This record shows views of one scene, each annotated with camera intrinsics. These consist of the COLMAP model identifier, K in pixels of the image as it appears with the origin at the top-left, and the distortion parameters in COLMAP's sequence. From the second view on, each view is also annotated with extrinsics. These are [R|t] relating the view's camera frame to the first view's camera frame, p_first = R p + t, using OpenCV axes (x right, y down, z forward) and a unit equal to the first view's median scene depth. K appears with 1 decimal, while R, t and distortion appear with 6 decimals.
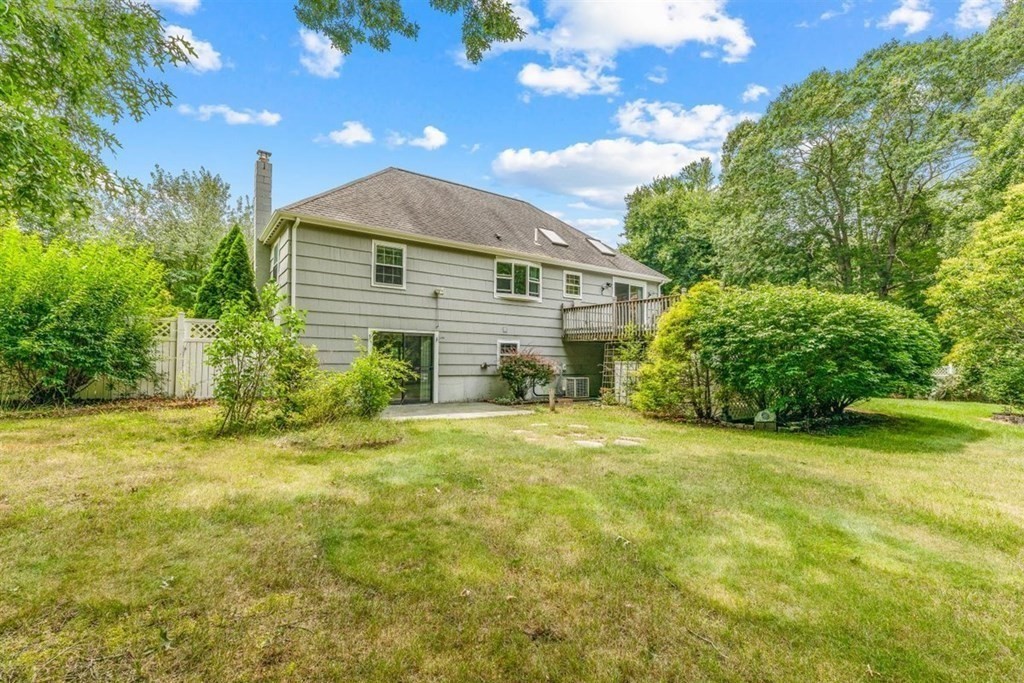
lens RADIAL K [[453.5, 0, 505.3], [0, 453.5, 343.7], [0, 0, 1]] dist [0.002985, 0.000579]
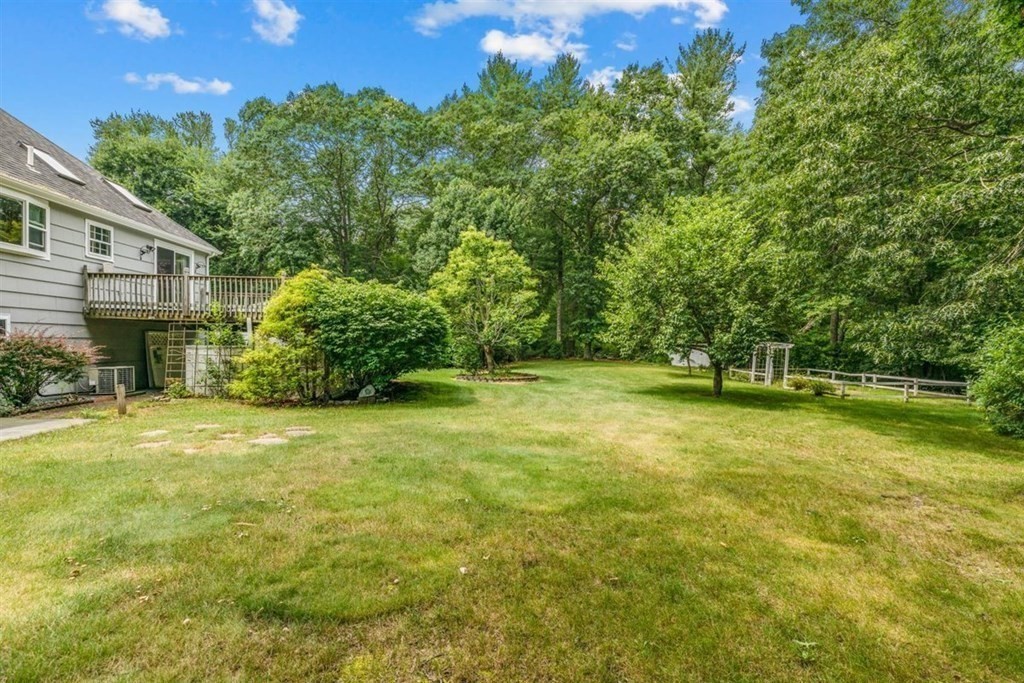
lens RADIAL K [[453.5, 0, 505.3], [0, 453.5, 343.7], [0, 0, 1]] dist [0.002985, 0.000579]
pose [[0.511055, -0.011379, 0.859473, -0.164004], [-0.033138, 0.998908, 0.032930, -0.010738], [-0.858909, -0.045310, 0.510119, 0.056239]]
